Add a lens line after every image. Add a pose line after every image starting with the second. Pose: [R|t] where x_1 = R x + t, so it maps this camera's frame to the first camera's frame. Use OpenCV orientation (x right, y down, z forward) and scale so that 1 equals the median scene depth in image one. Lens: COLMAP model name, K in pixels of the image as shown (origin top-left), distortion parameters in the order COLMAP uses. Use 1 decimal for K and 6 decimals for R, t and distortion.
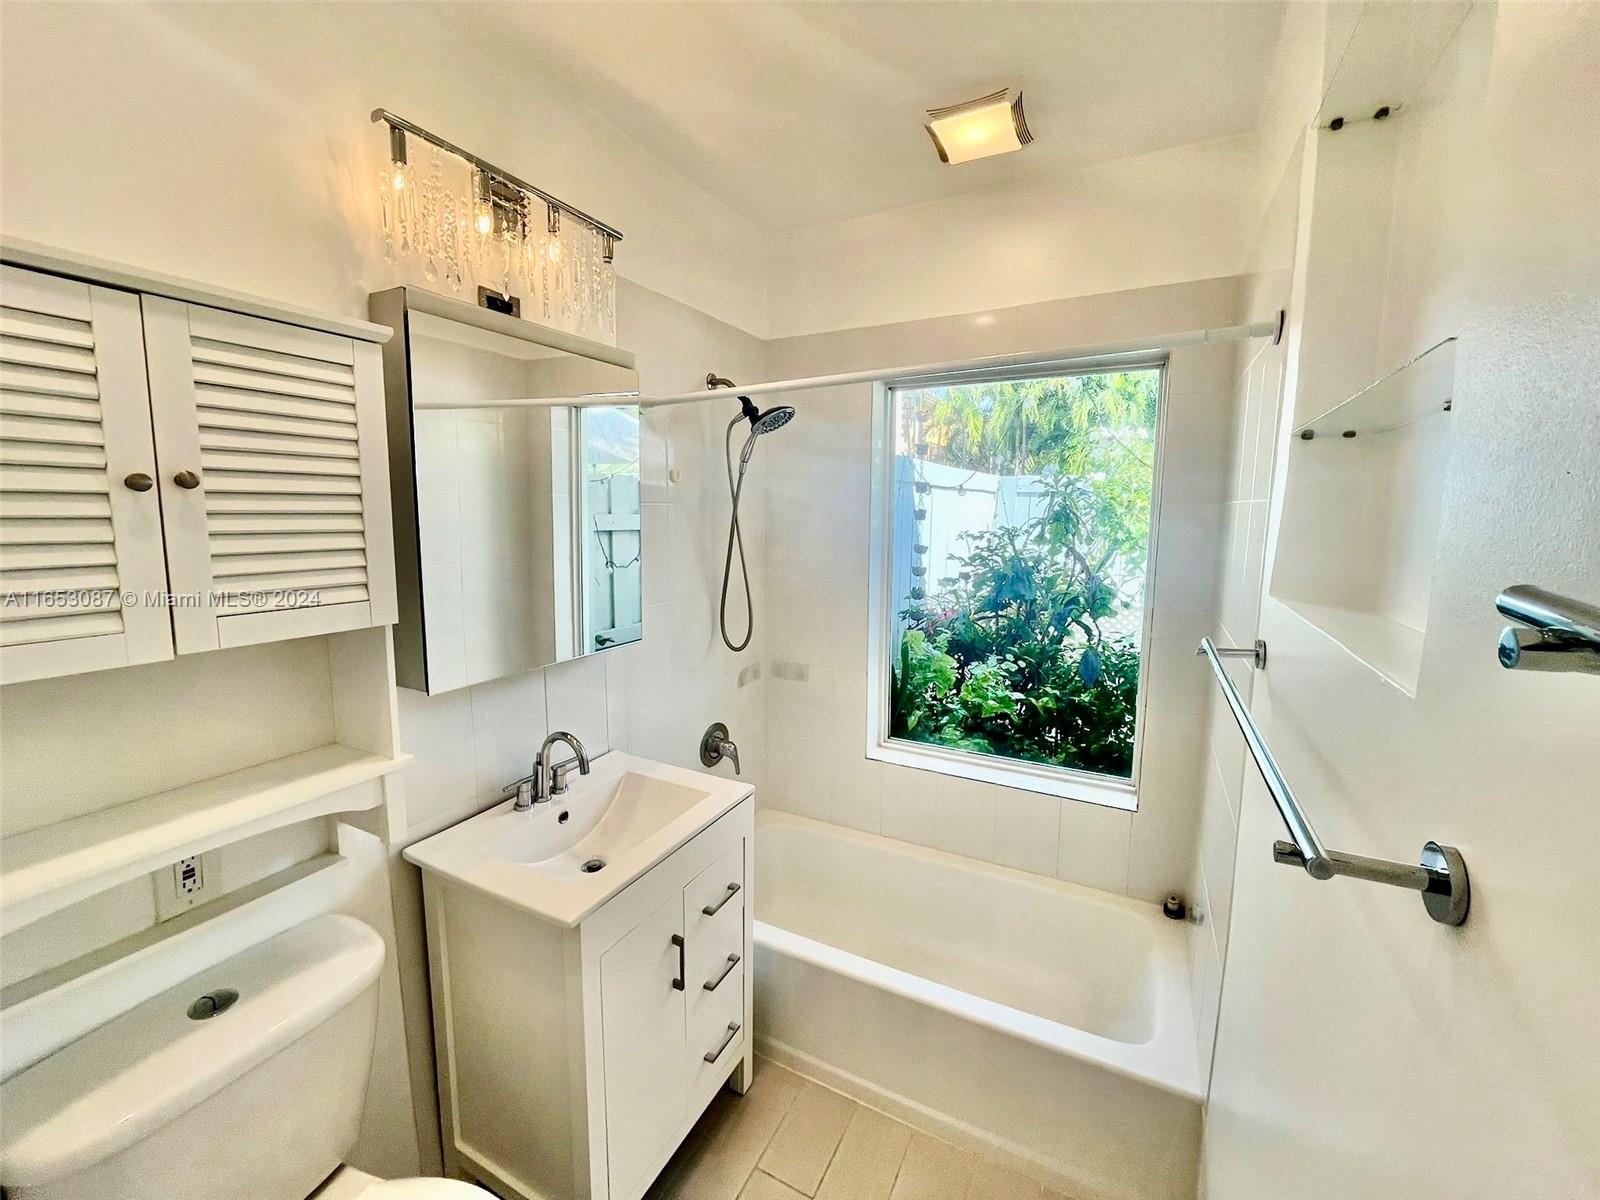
lens RADIAL K [[650.9, 0, 801.5], [0, 650.9, 588.0], [0, 0, 1]] dist [-0.002487, 0.000191]
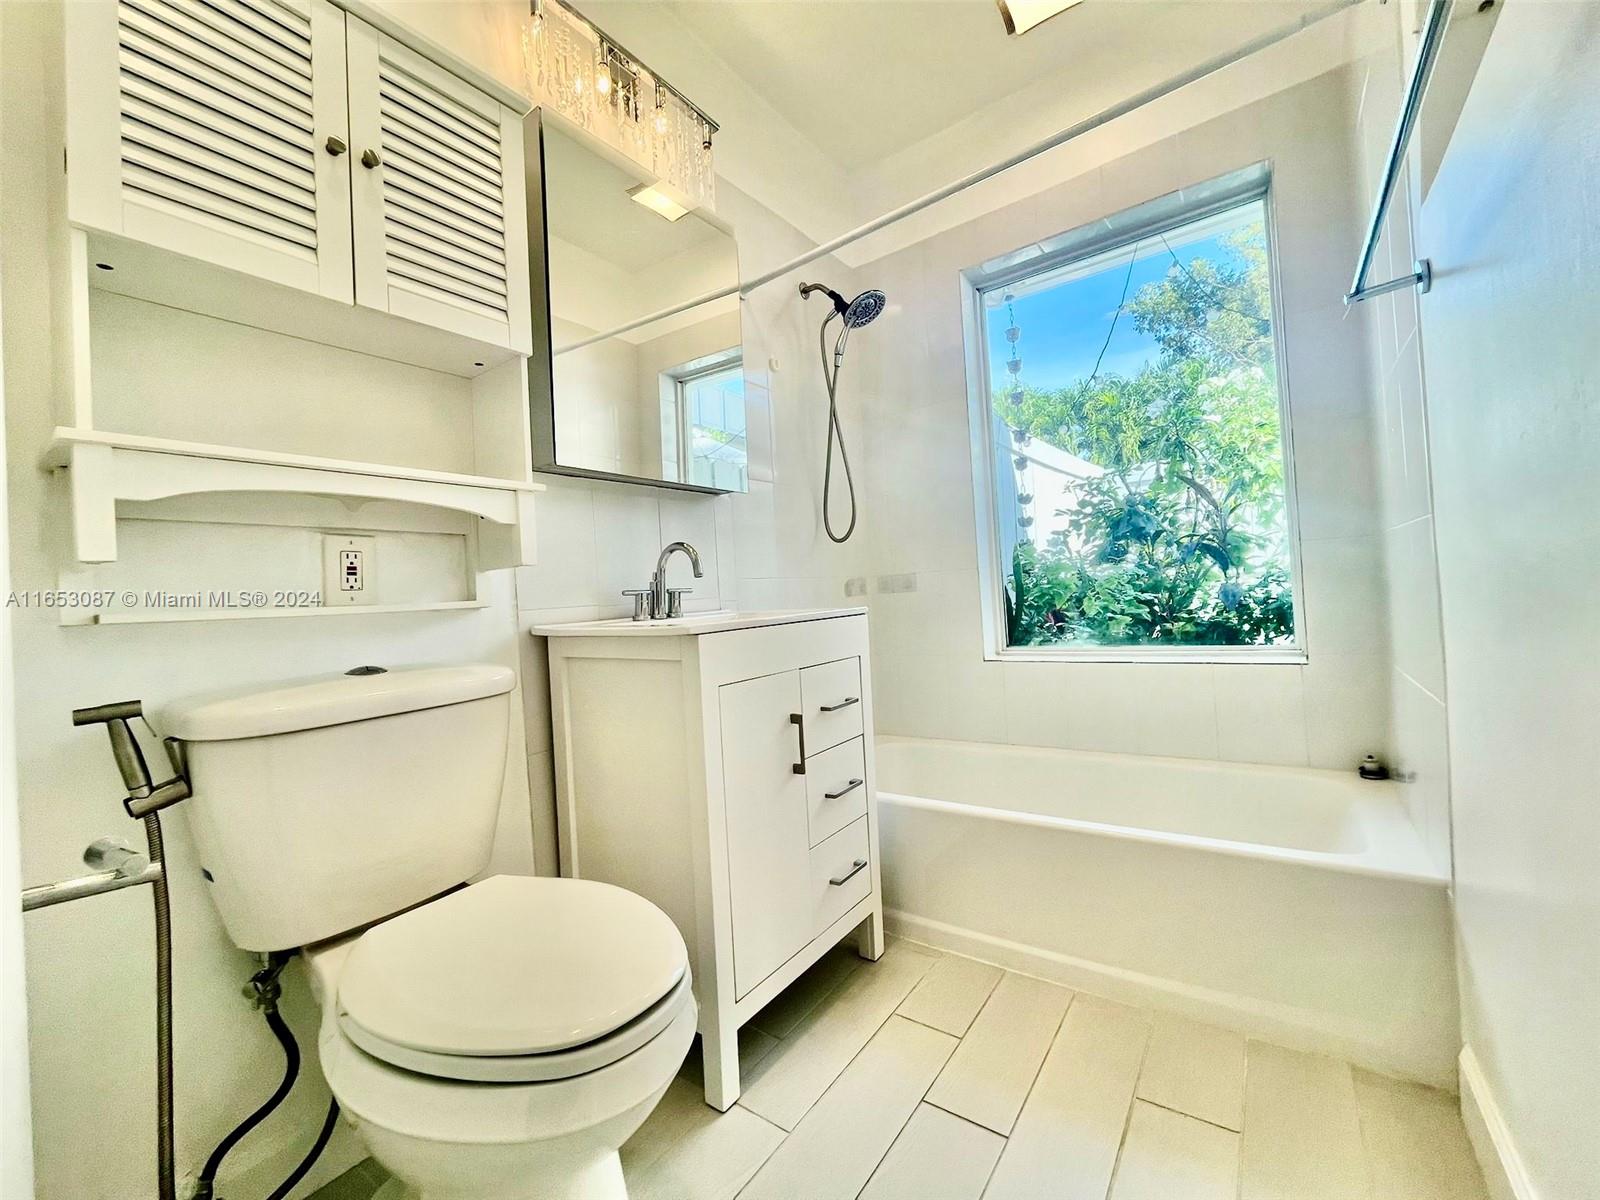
lens RADIAL K [[650.9, 0, 801.5], [0, 650.9, 588.0], [0, 0, 1]] dist [-0.002487, 0.000191]
pose [[0.986734, -0.066424, -0.148131, -0.019493], [0.045622, 0.989149, -0.139650, 0.345574], [0.155800, 0.131040, 0.979058, 0.026762]]
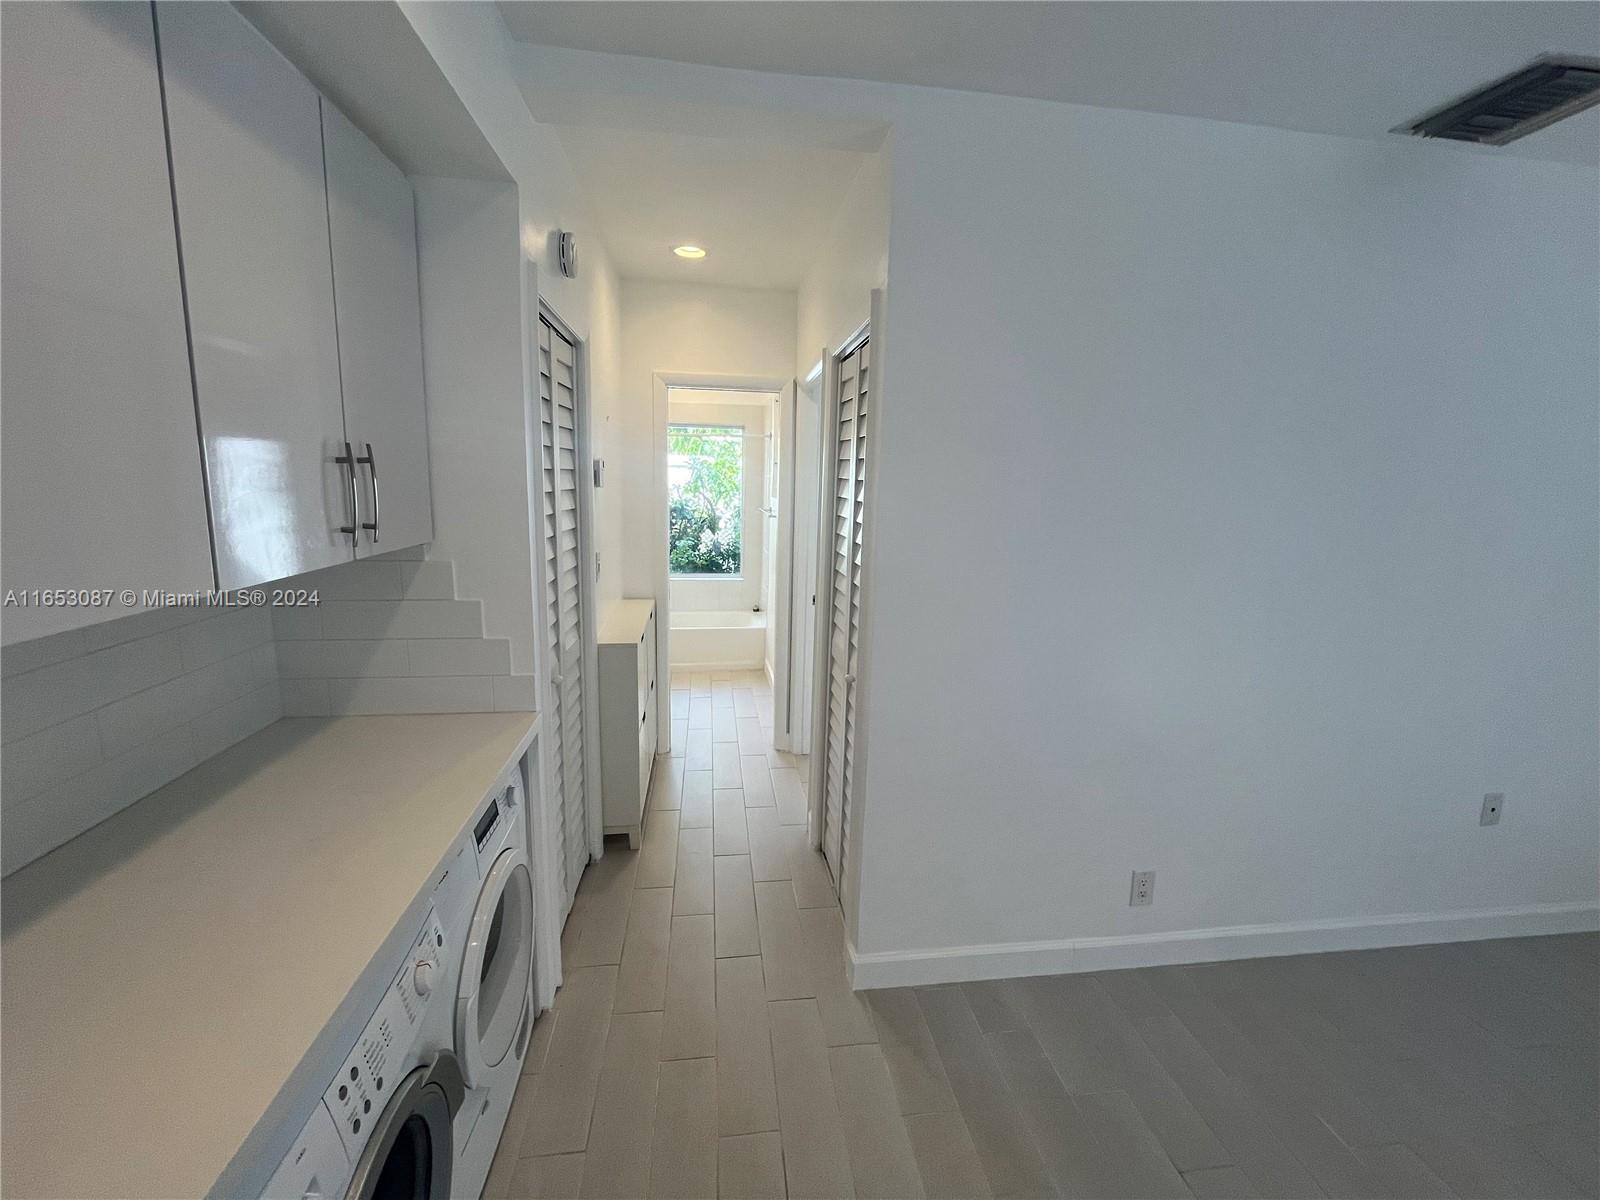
lens RADIAL K [[650.9, 0, 801.5], [0, 650.9, 588.0], [0, 0, 1]] dist [-0.002487, 0.000191]
pose [[0.810361, -0.075518, 0.581045, -1.004760], [0.047001, 0.996842, 0.064009, 0.210312], [-0.584043, -0.024561, 0.811351, -1.574452]]
